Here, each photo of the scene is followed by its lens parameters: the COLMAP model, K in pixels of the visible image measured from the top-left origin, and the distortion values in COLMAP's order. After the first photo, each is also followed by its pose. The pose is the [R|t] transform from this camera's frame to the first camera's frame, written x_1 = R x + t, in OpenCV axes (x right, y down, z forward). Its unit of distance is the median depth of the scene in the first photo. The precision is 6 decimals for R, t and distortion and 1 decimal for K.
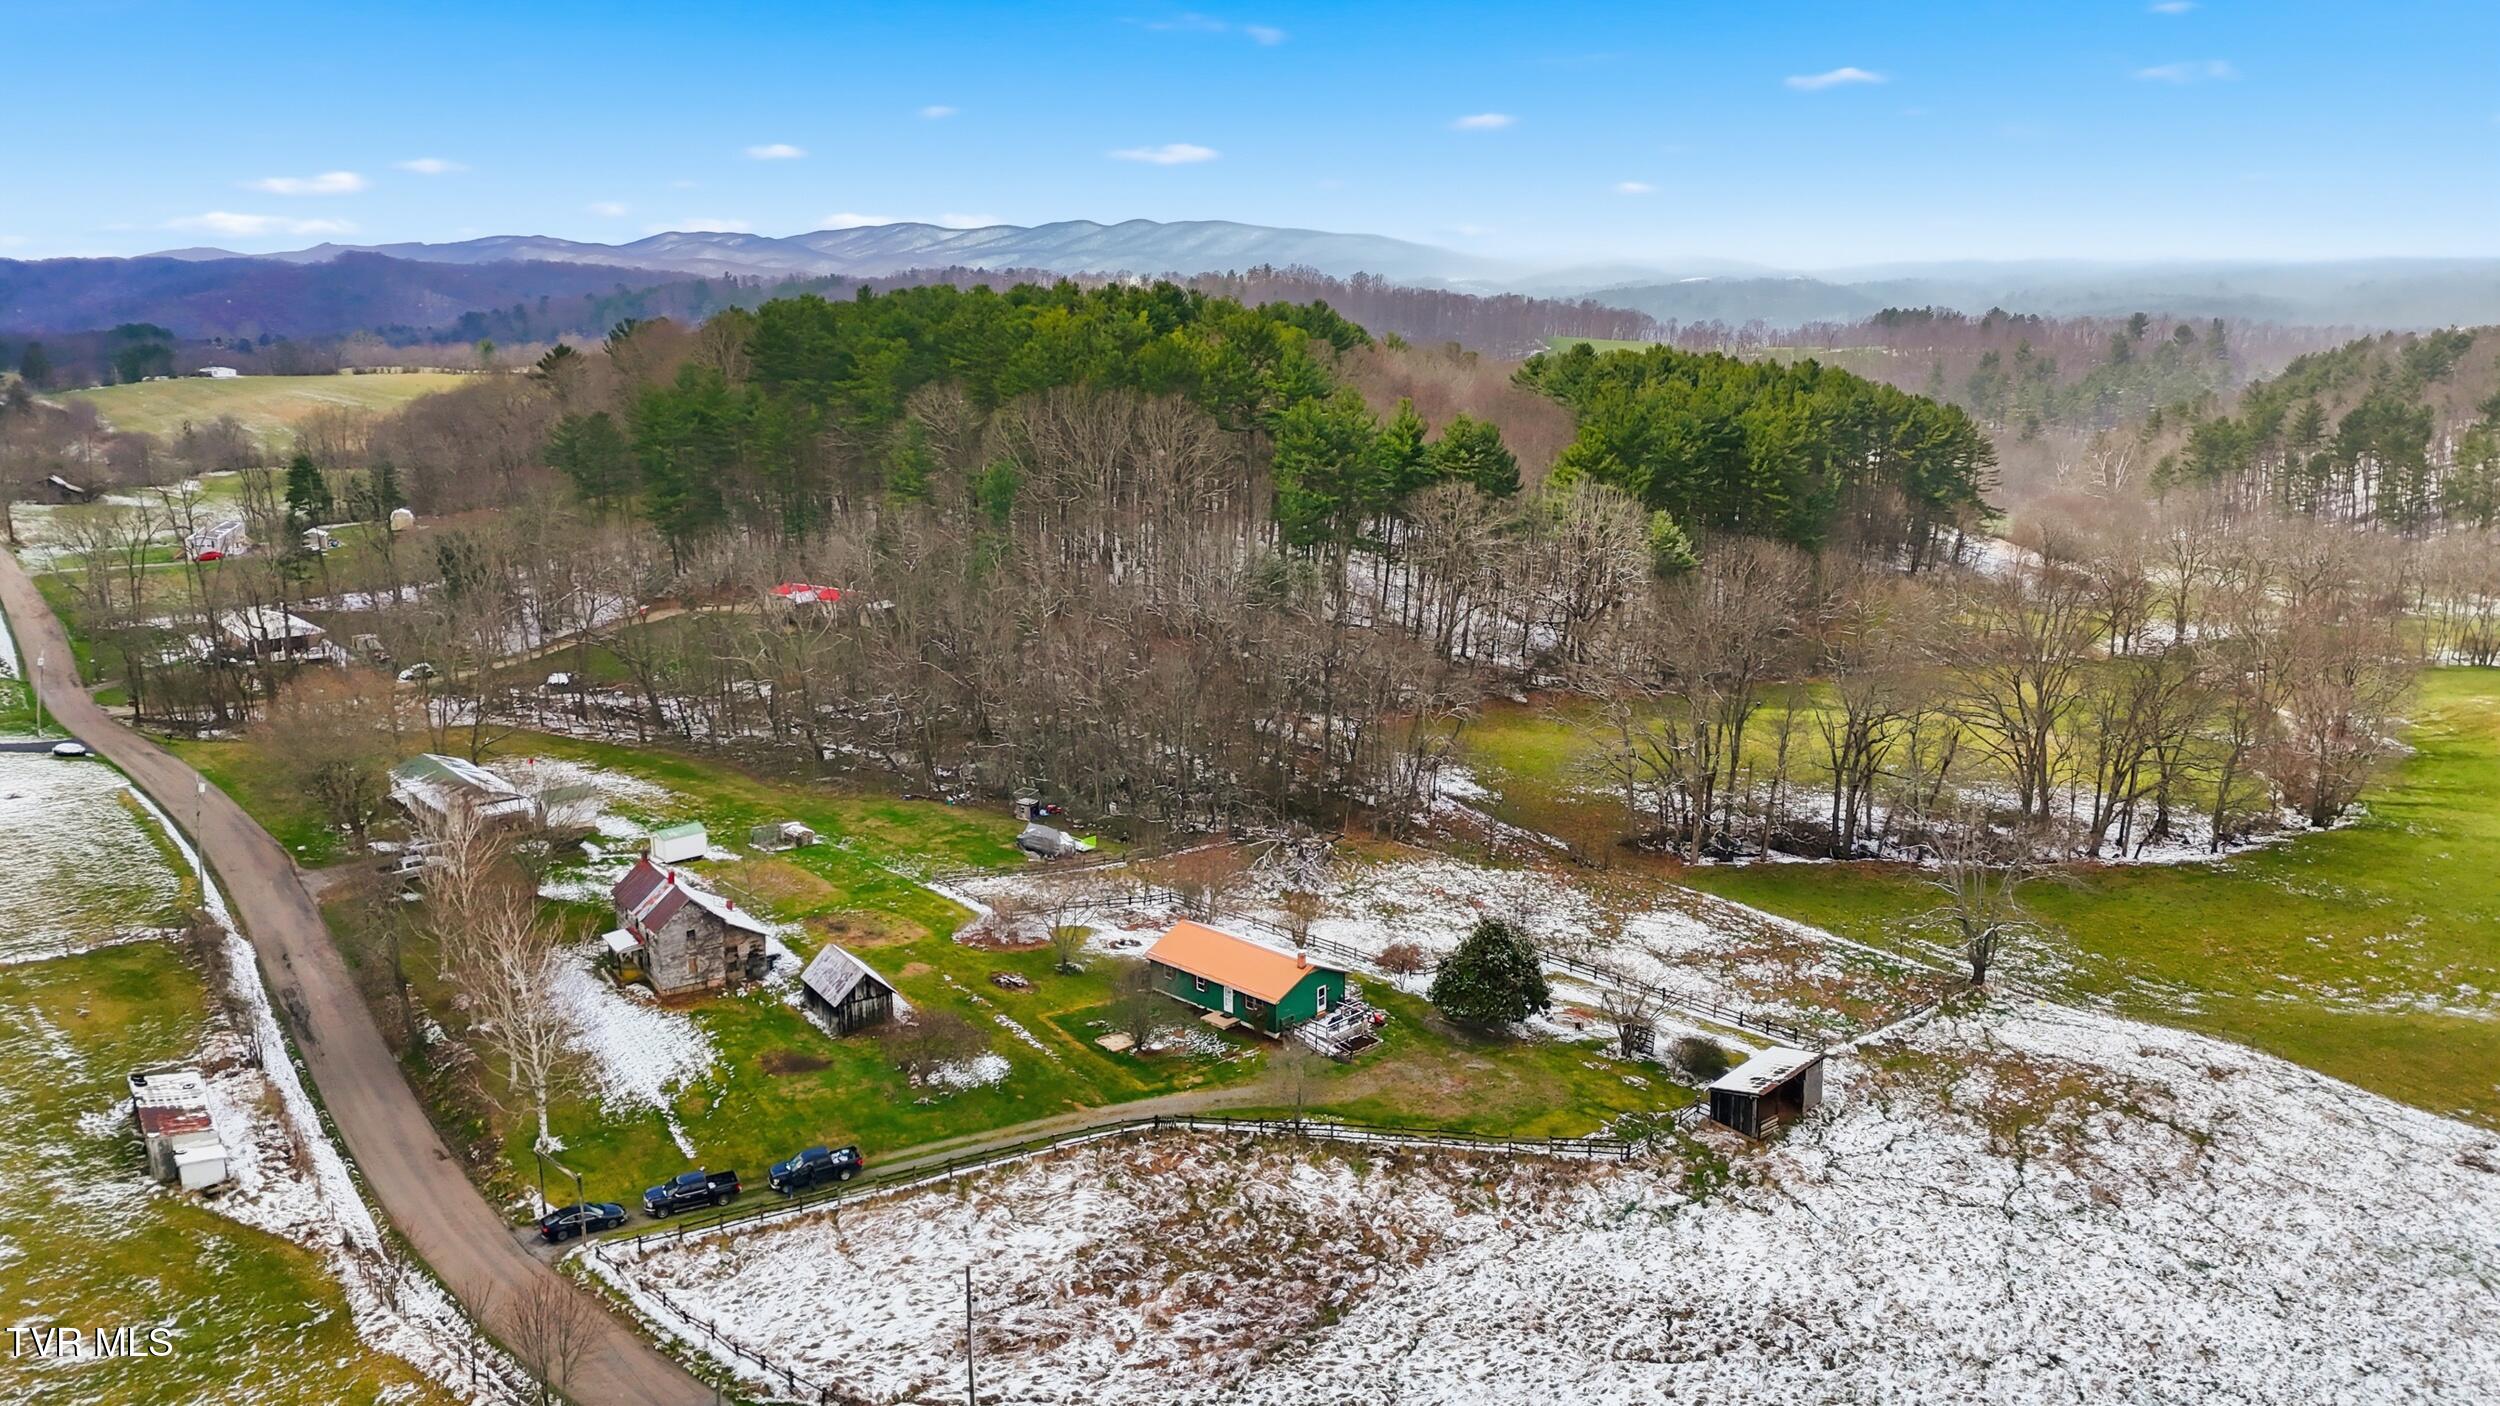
lens RADIAL K [[1722.2, 0, 1232.1], [0, 1722.2, 701.0], [0, 0, 1]] dist [0.085720, -0.077860]
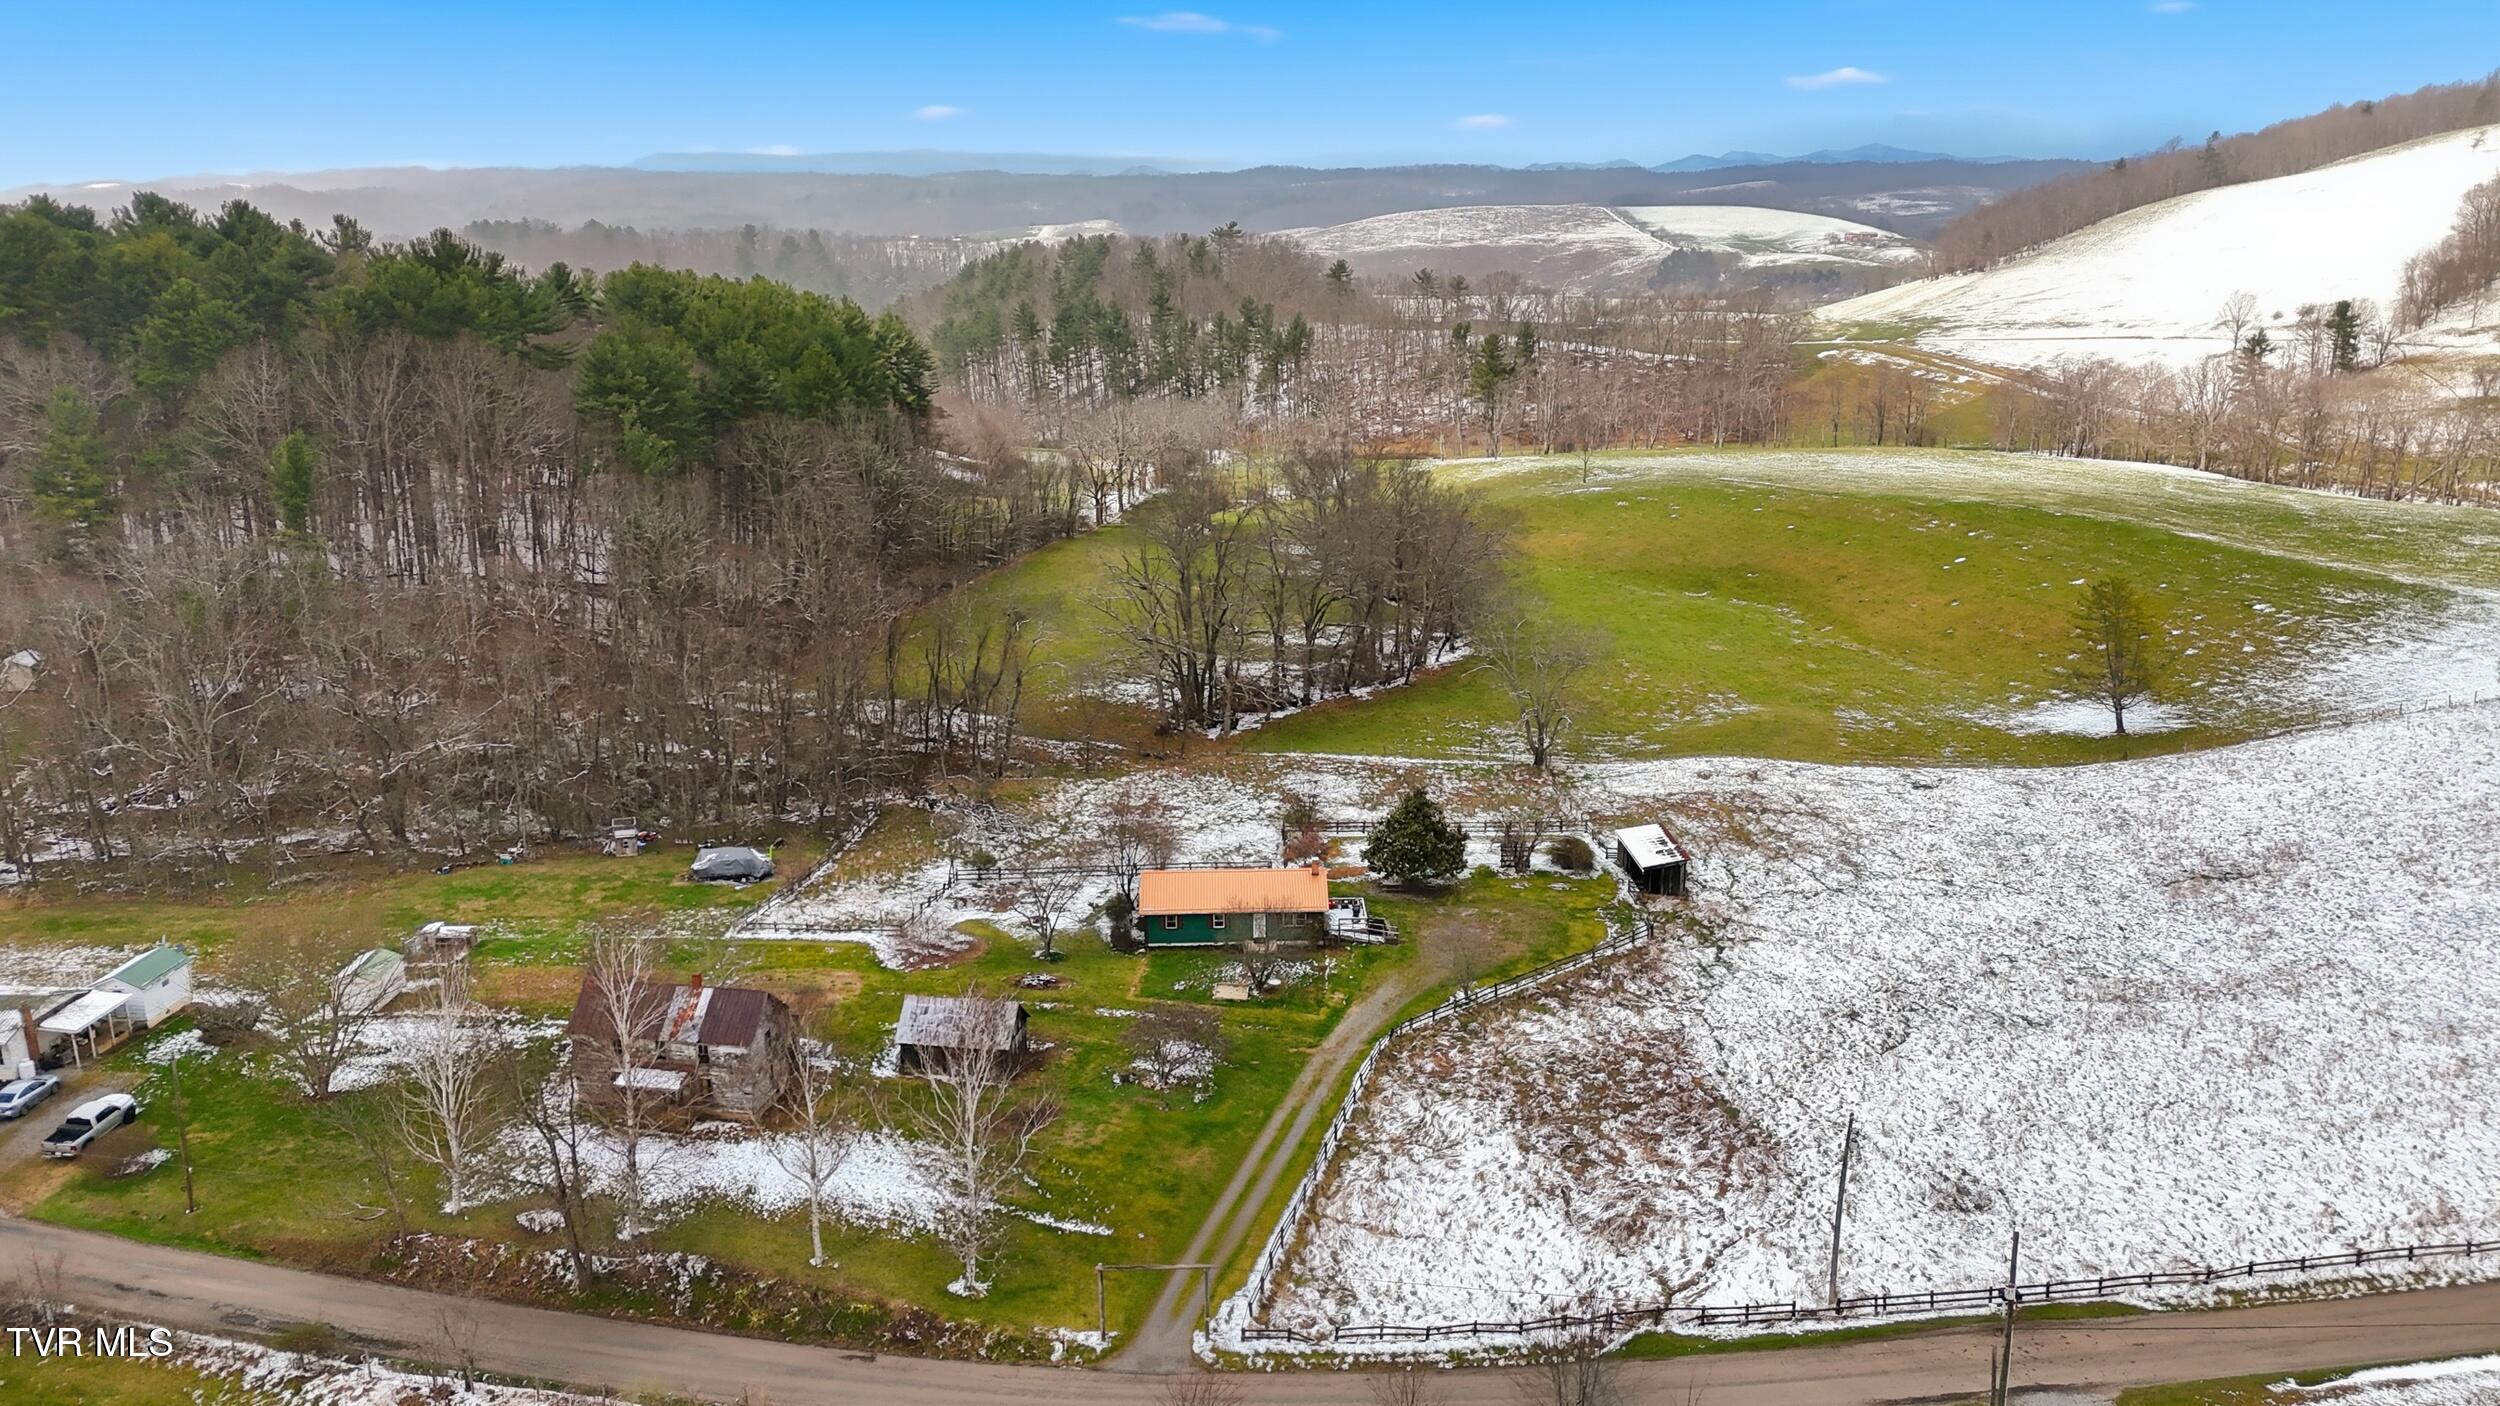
lens RADIAL K [[1722.2, 0, 1232.1], [0, 1722.2, 701.0], [0, 0, 1]] dist [0.085720, -0.077860]
pose [[0.698676, -0.168873, 0.695222, -0.952876], [0.147951, 0.984842, 0.090536, -0.078035], [-0.699973, 0.039603, 0.713071, 0.387708]]
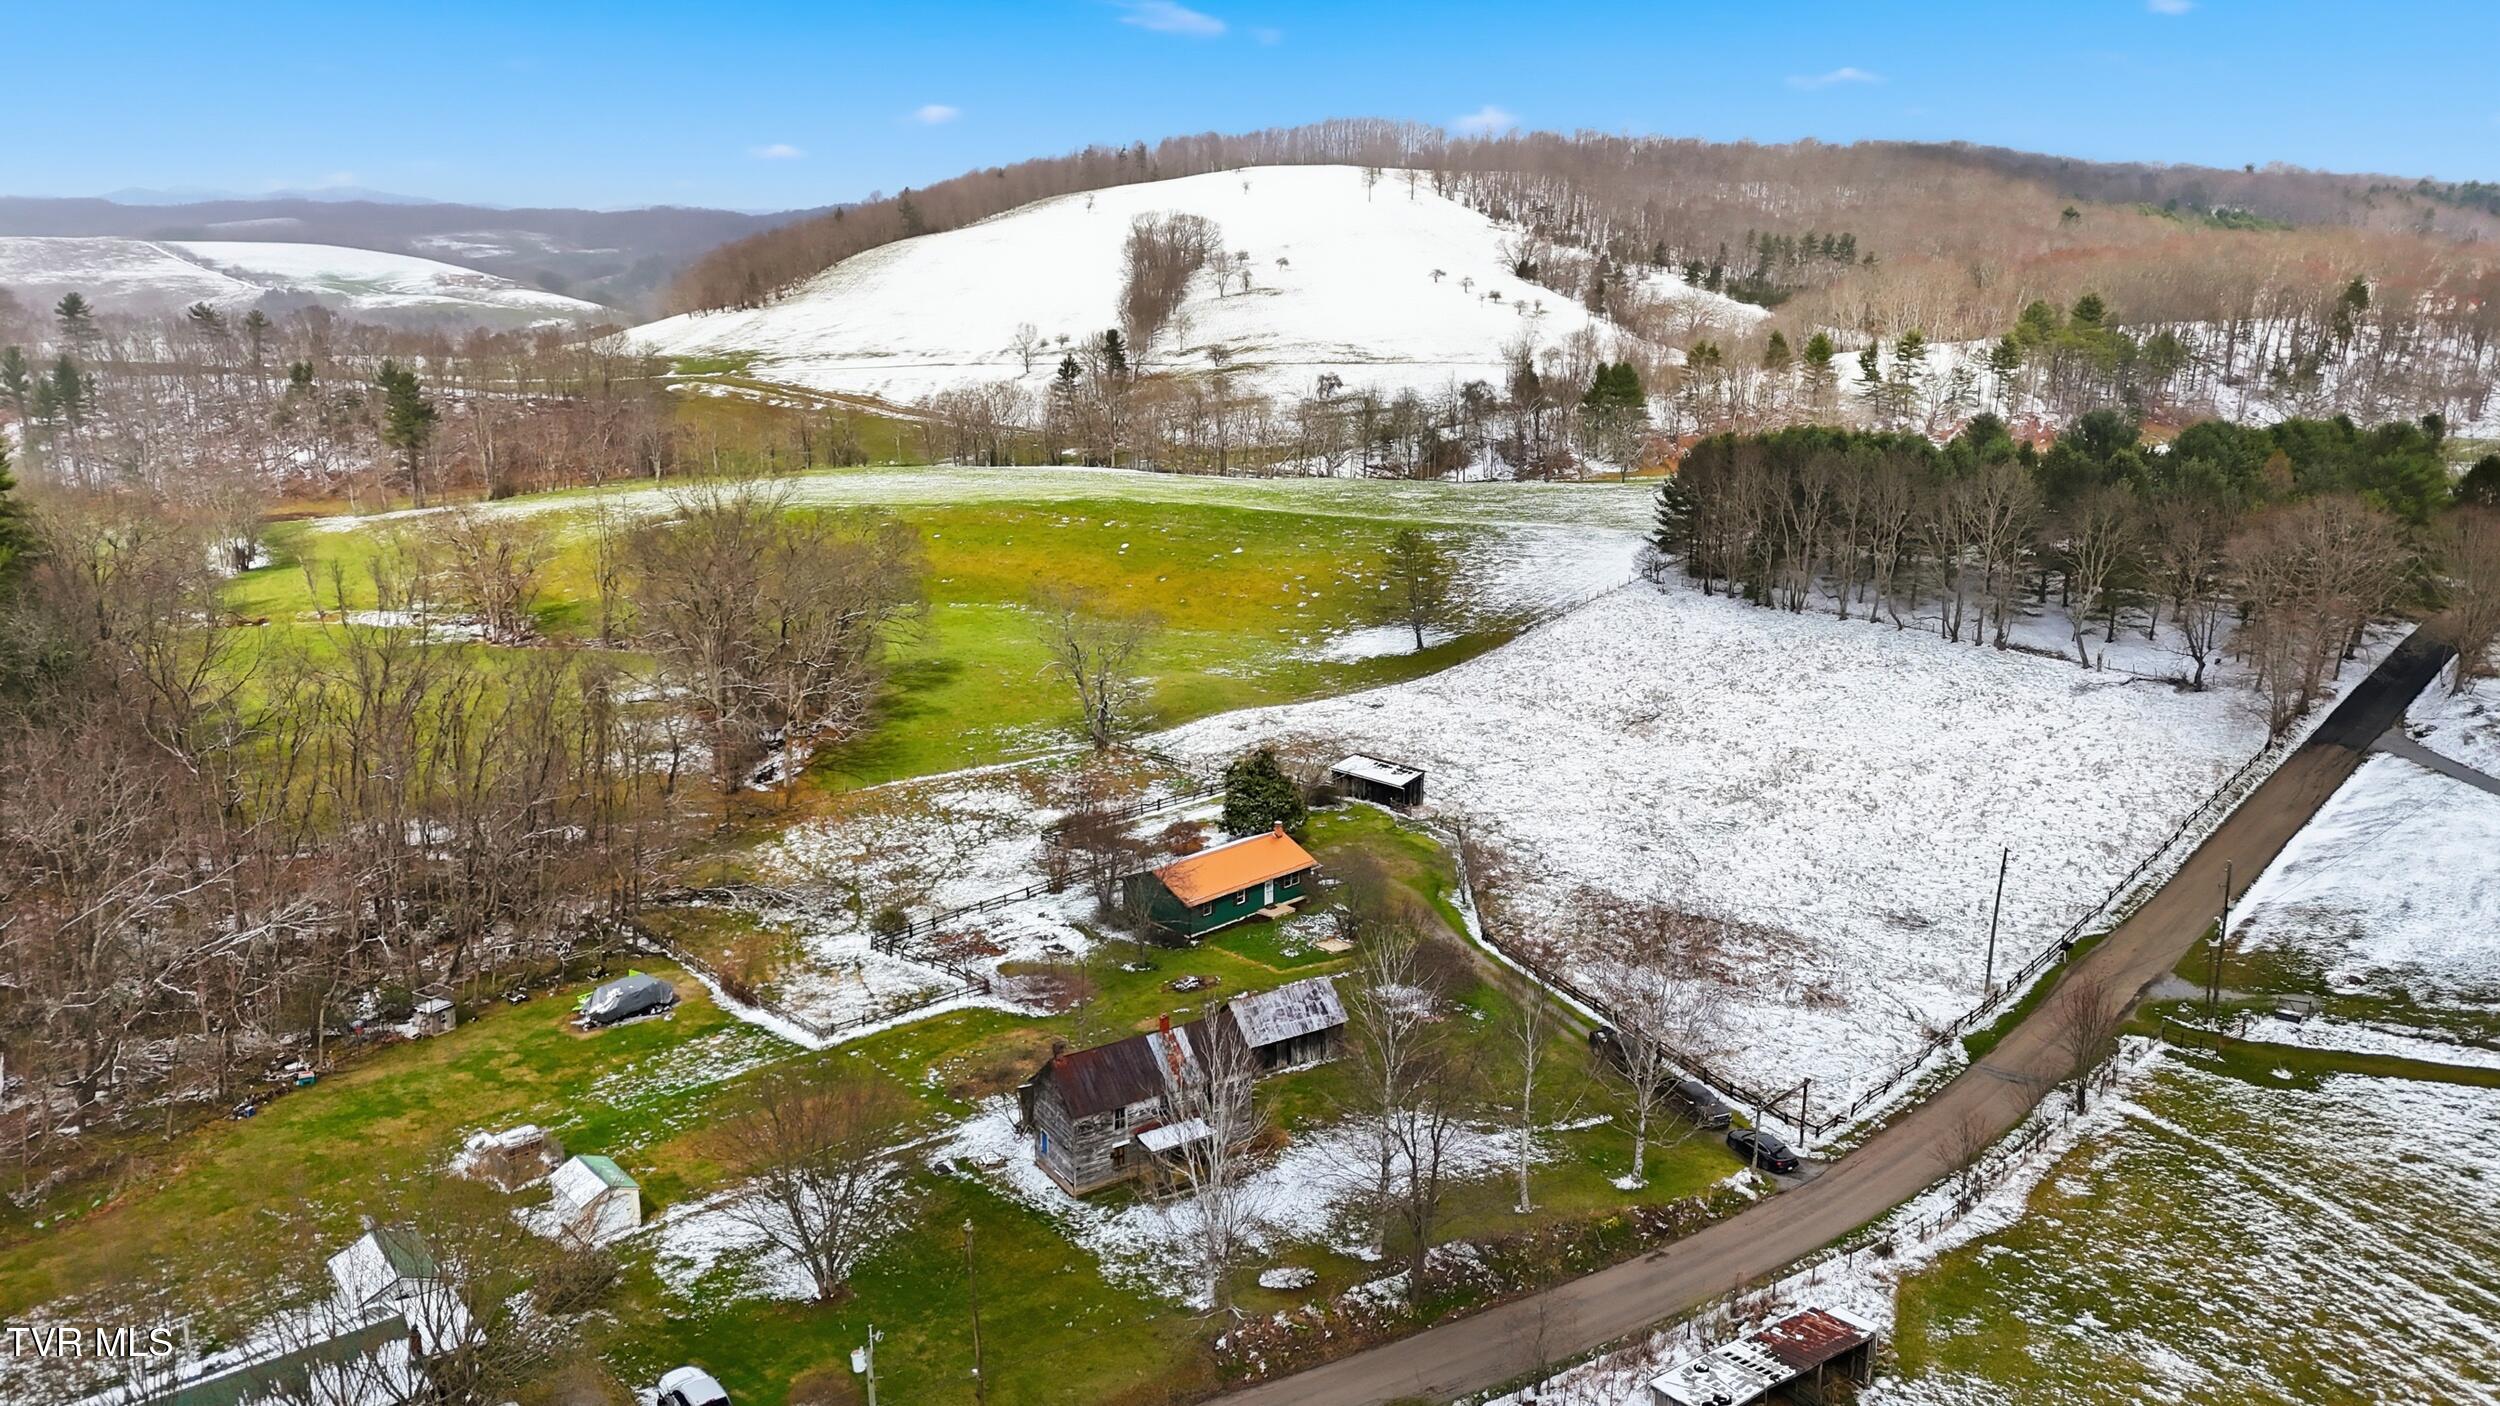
lens RADIAL K [[1722.2, 0, 1232.1], [0, 1722.2, 701.0], [0, 0, 1]] dist [0.085720, -0.077860]
pose [[0.048523, -0.221430, 0.973968, -1.400494], [0.223446, 0.952810, 0.205487, -0.236269], [-0.973508, 0.207658, 0.095711, 1.236668]]
